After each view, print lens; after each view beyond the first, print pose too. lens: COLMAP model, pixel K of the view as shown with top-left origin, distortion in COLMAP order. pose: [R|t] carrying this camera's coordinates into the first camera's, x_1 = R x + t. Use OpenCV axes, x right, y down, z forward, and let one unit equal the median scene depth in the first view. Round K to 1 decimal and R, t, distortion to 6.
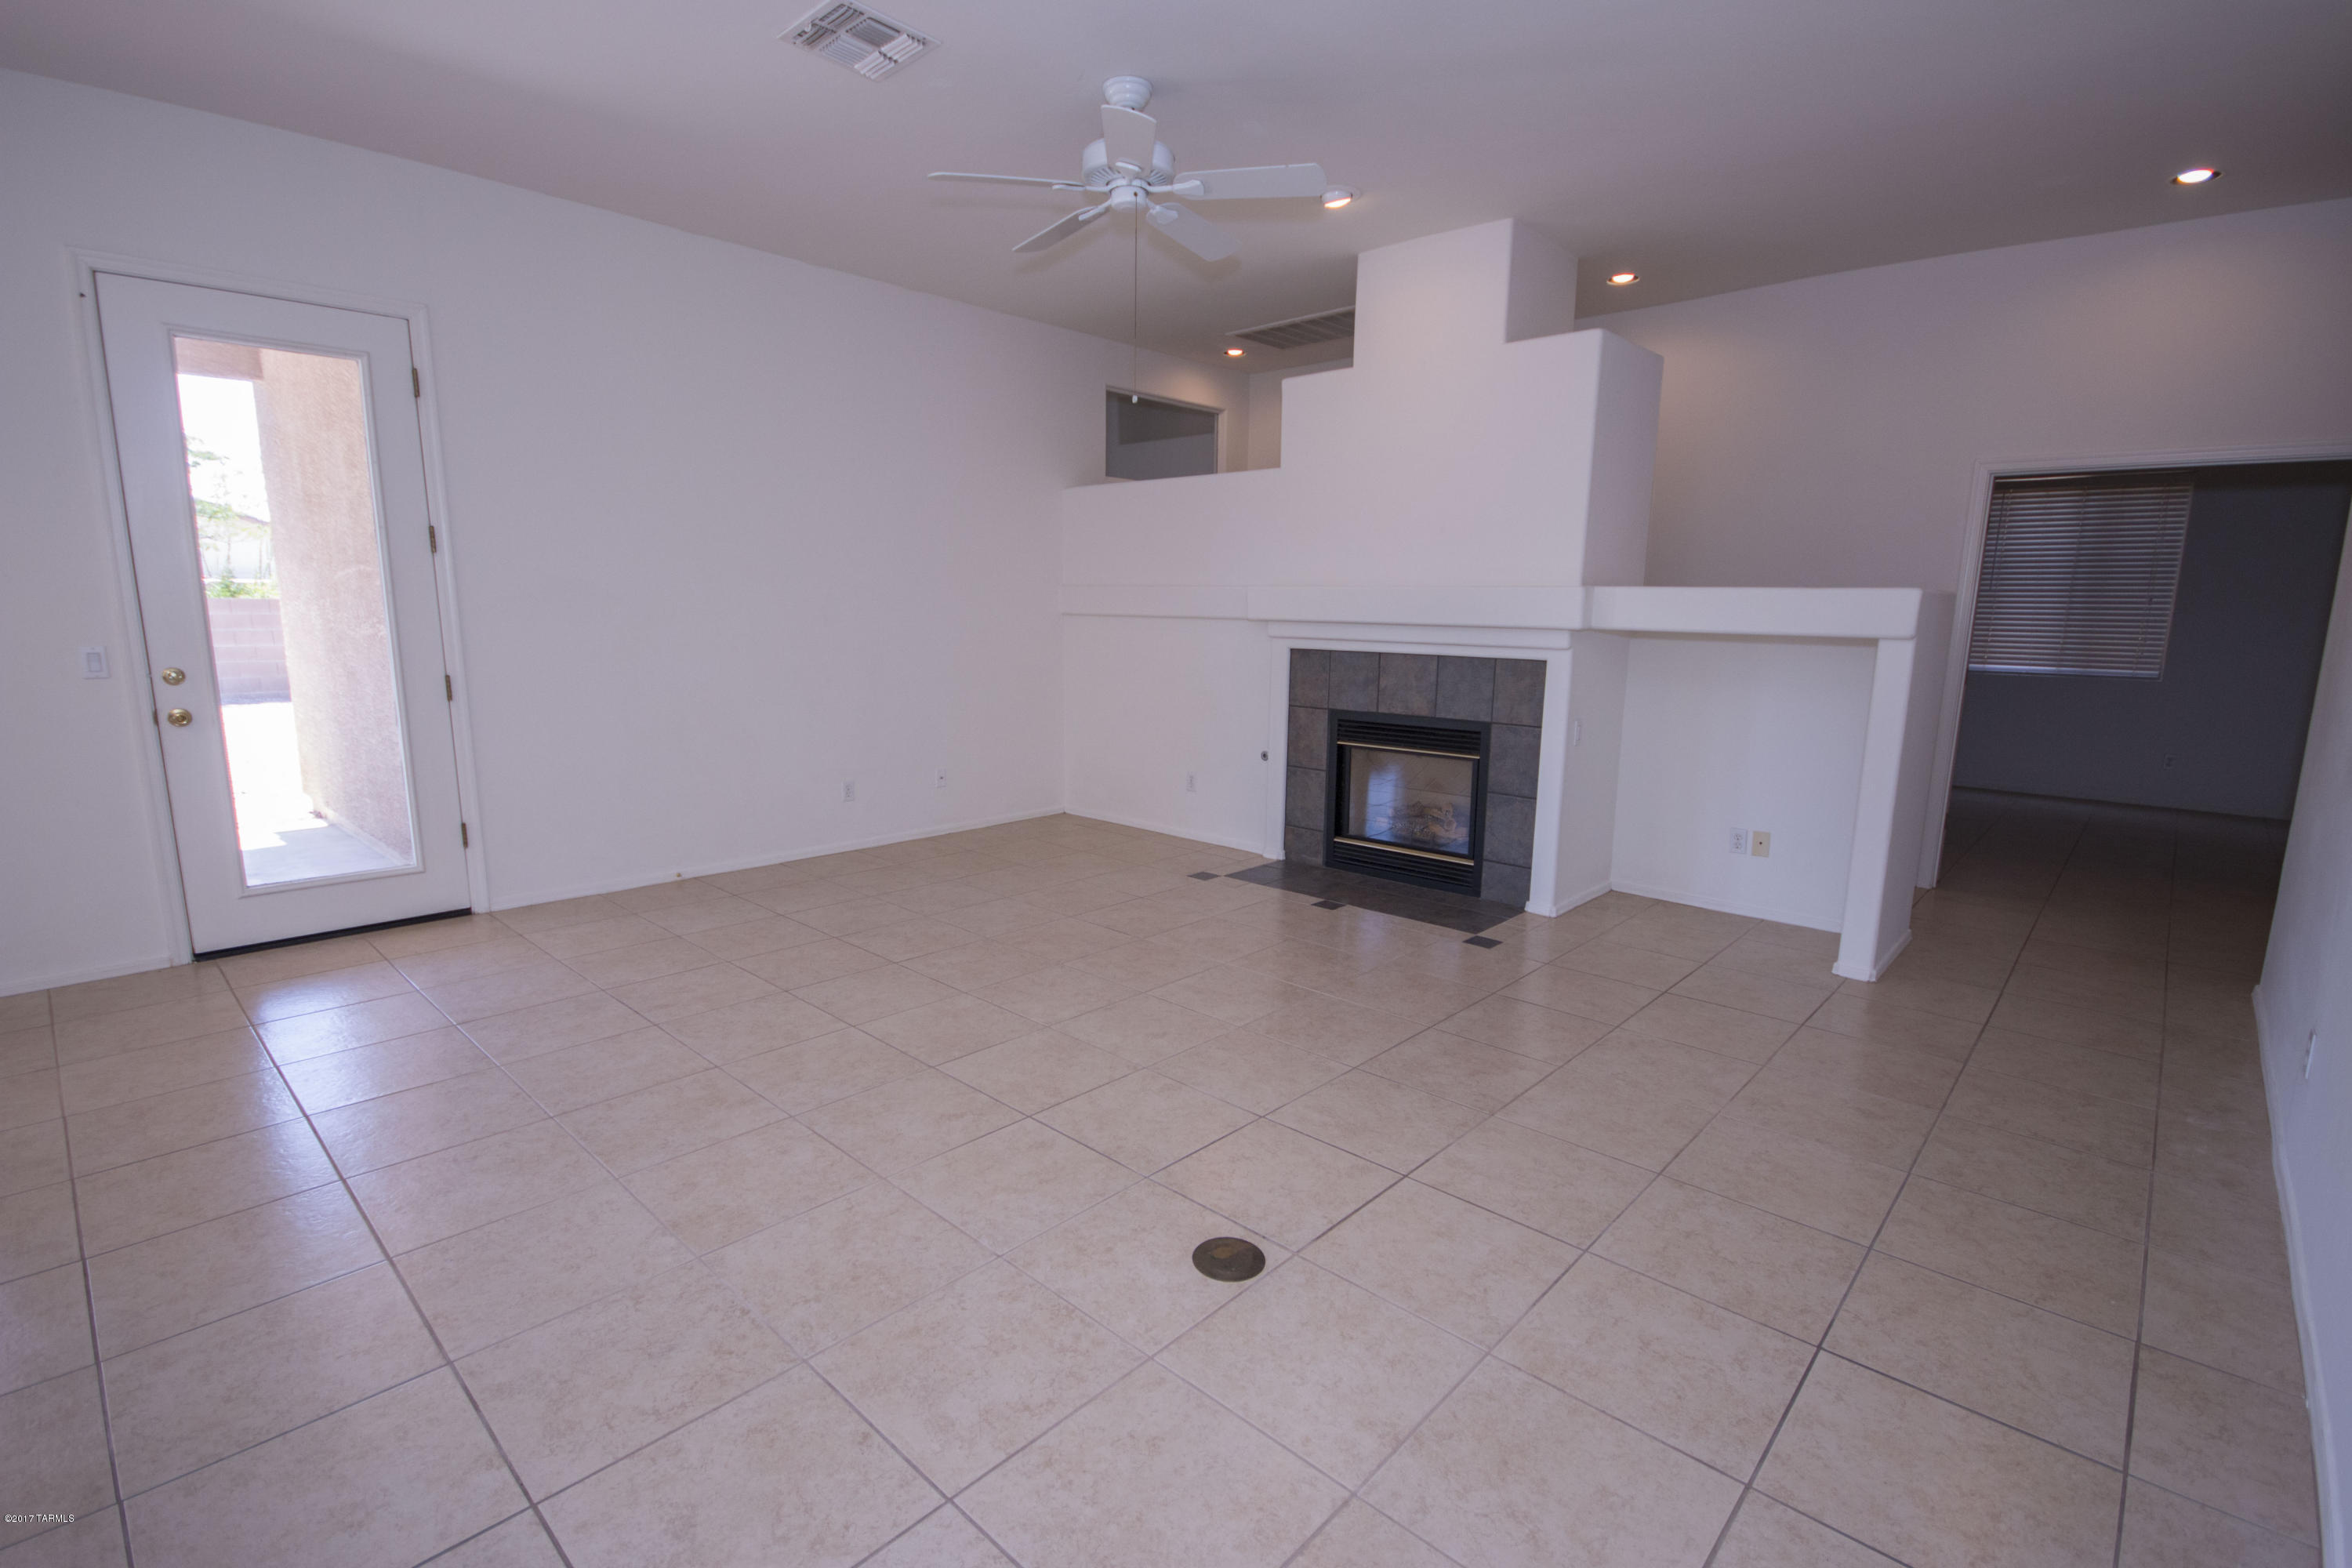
lens RADIAL K [[1079.4, 0, 1175.4], [0, 1079.4, 793.2], [0, 0, 1]] dist [0.005235, -0.007934]
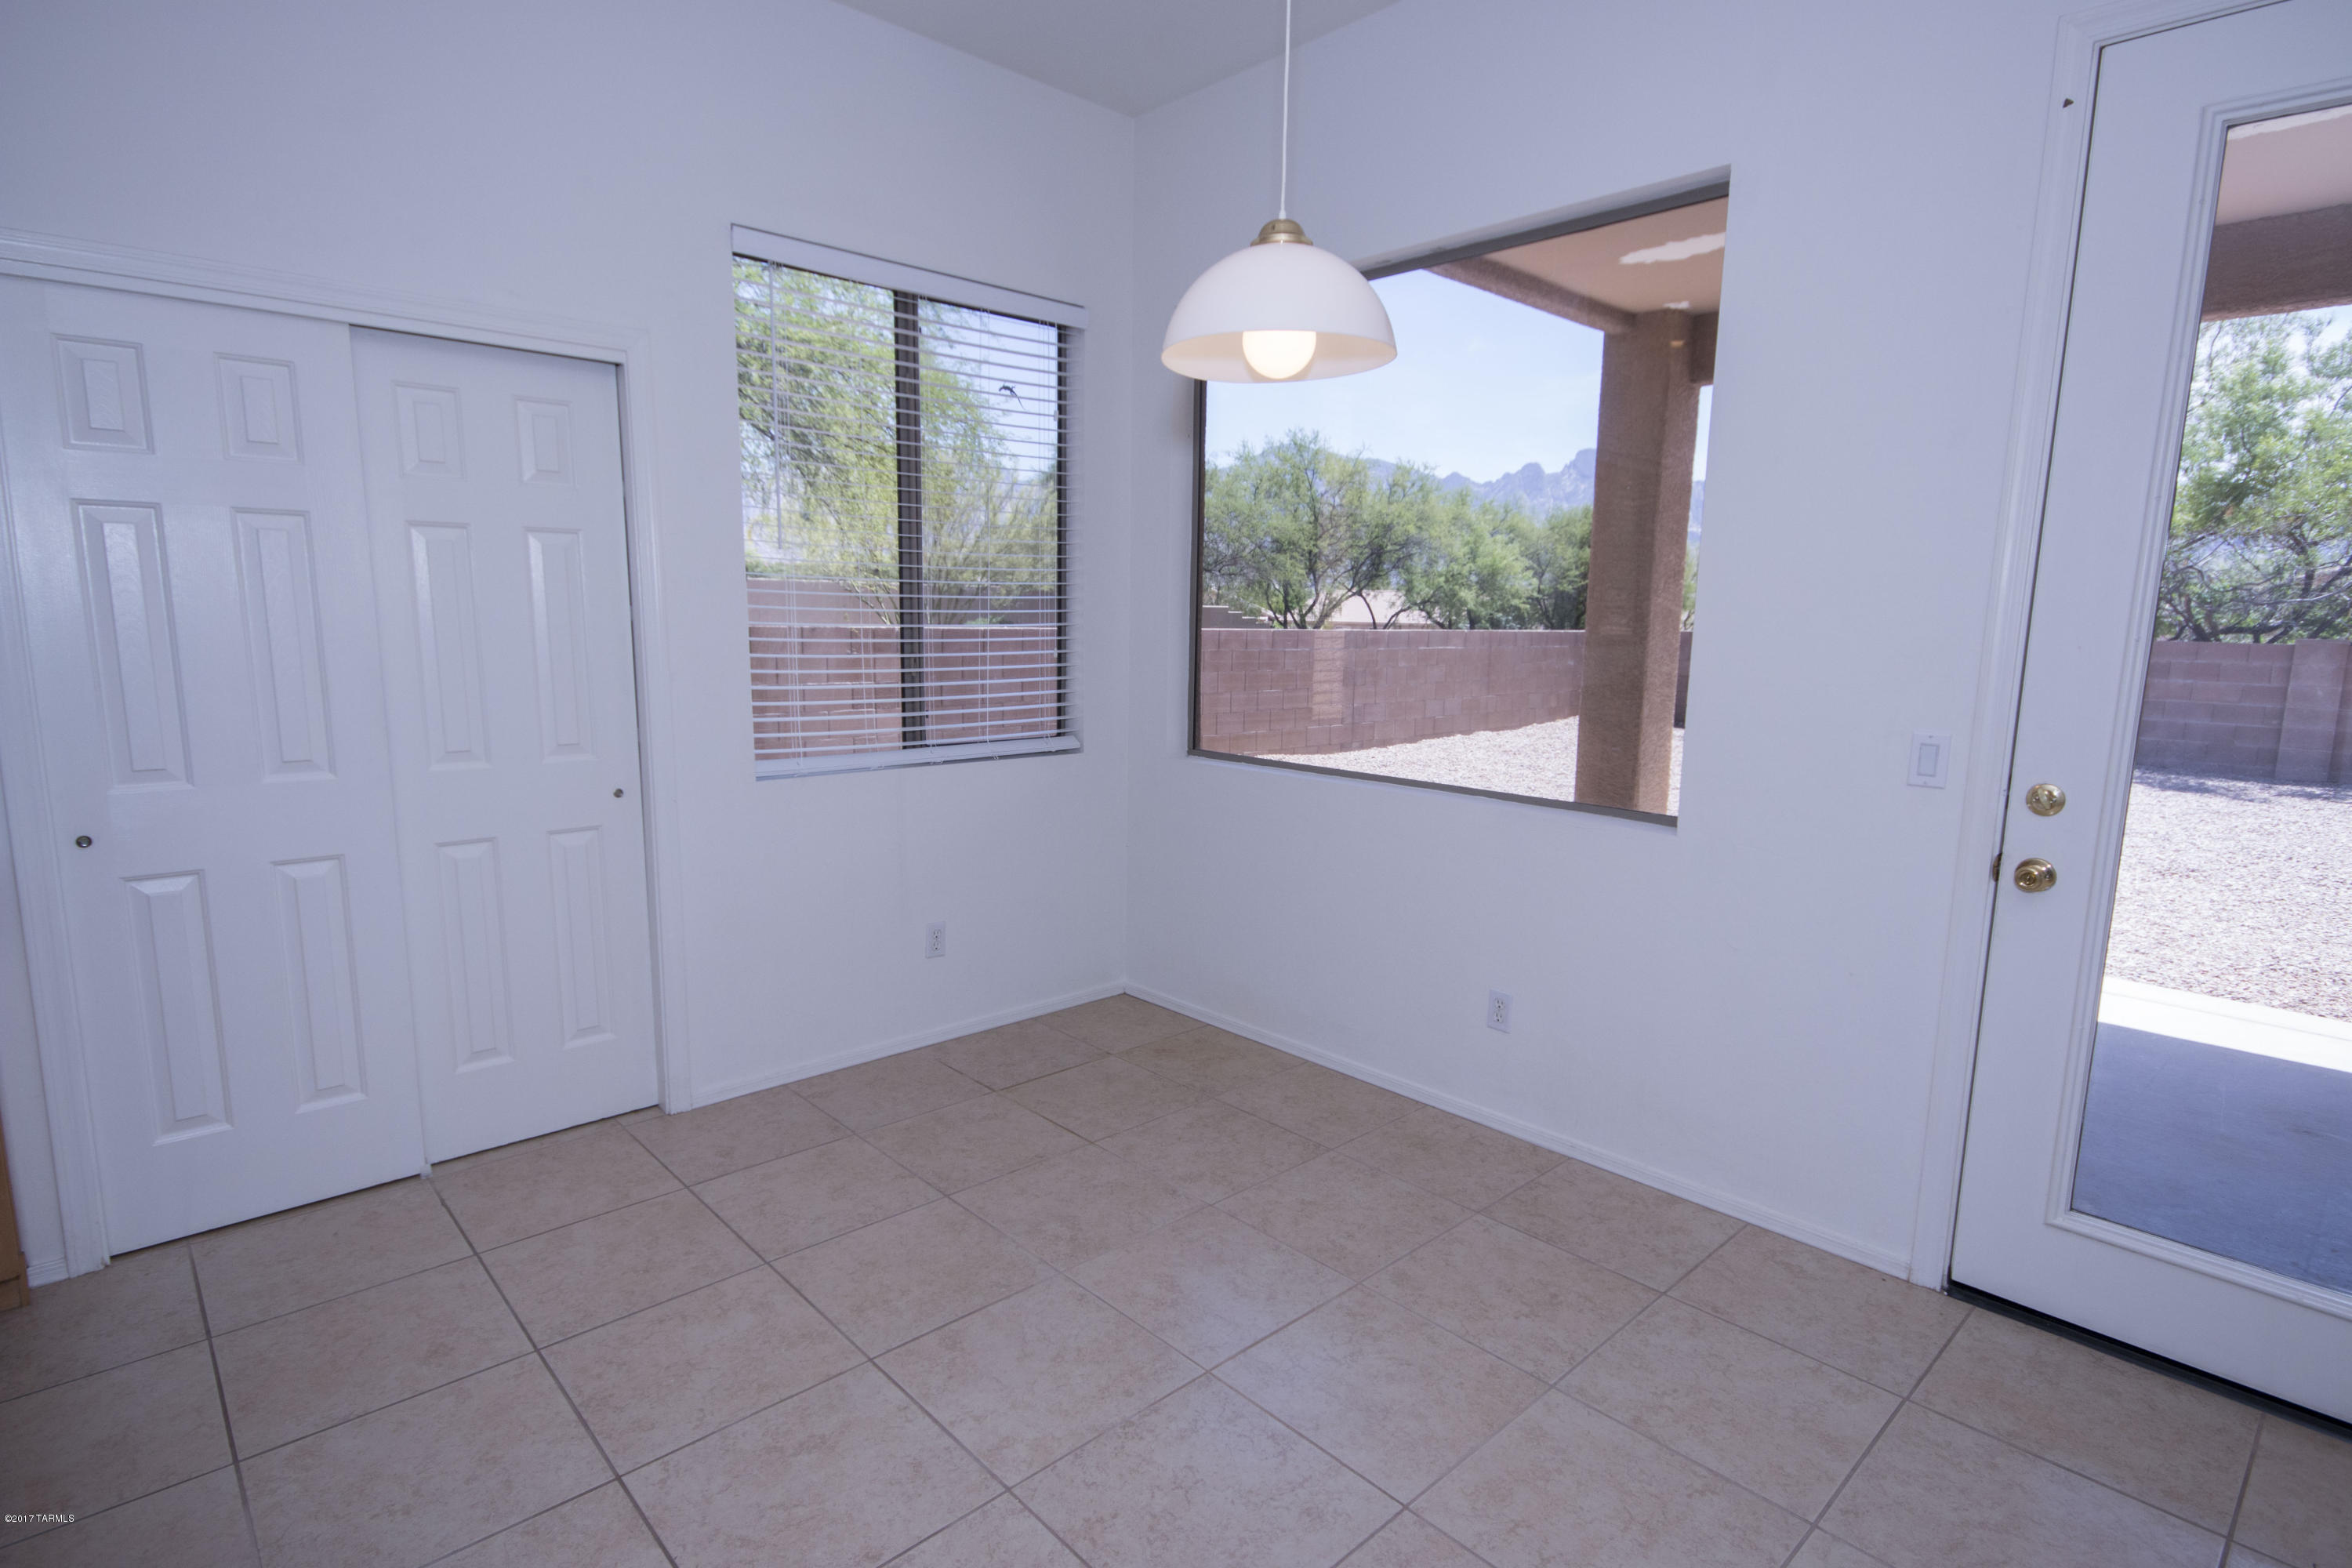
lens RADIAL K [[1188.8, 0, 1179.1], [0, 1188.8, 804.2], [0, 0, 1]] dist [0.000781, 0.002242]
pose [[-0.069948, 0.144857, -0.986977, -0.245968], [-0.191754, 0.968997, 0.155807, -0.091649], [0.978947, 0.200155, -0.040003, 0.474523]]
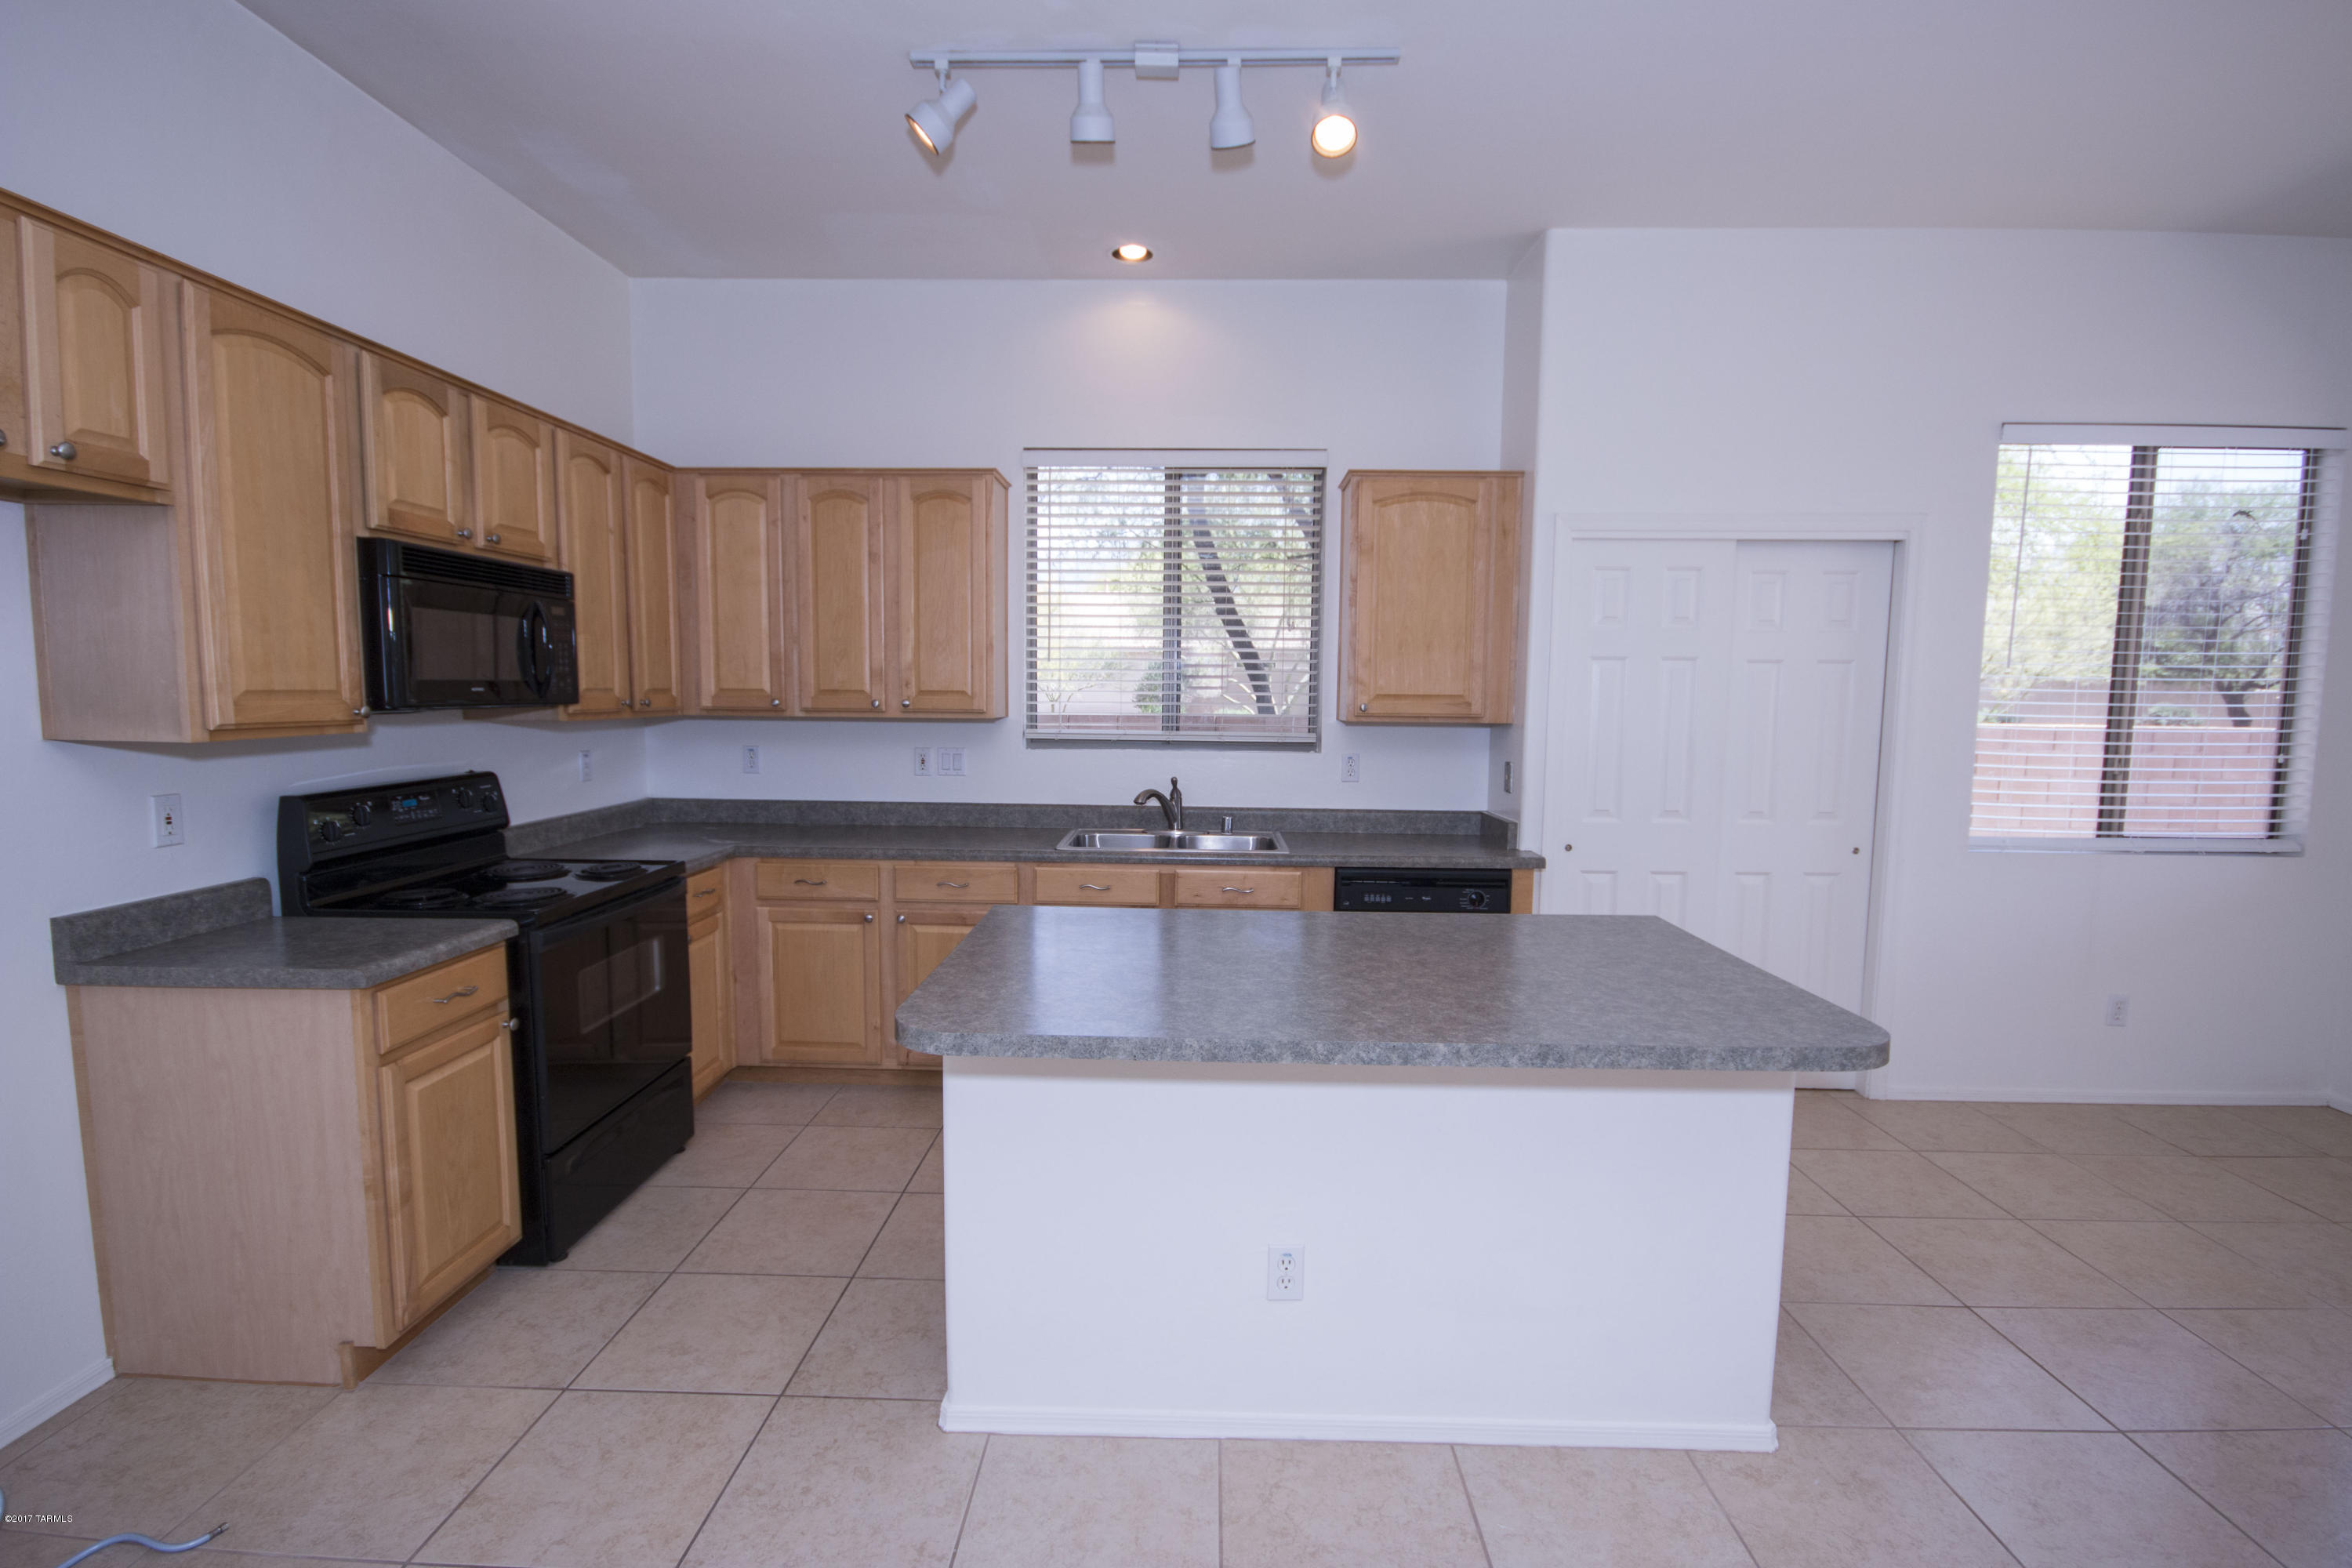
lens RADIAL K [[1079.4, 0, 1175.7], [0, 1079.4, 800.7], [0, 0, 1]] dist [0.005235, -0.007934]
pose [[-0.750766, 0.045979, -0.658967, 0.035997], [-0.135694, 0.965566, 0.221968, -0.082968], [0.646481, 0.256064, -0.718674, 0.388301]]
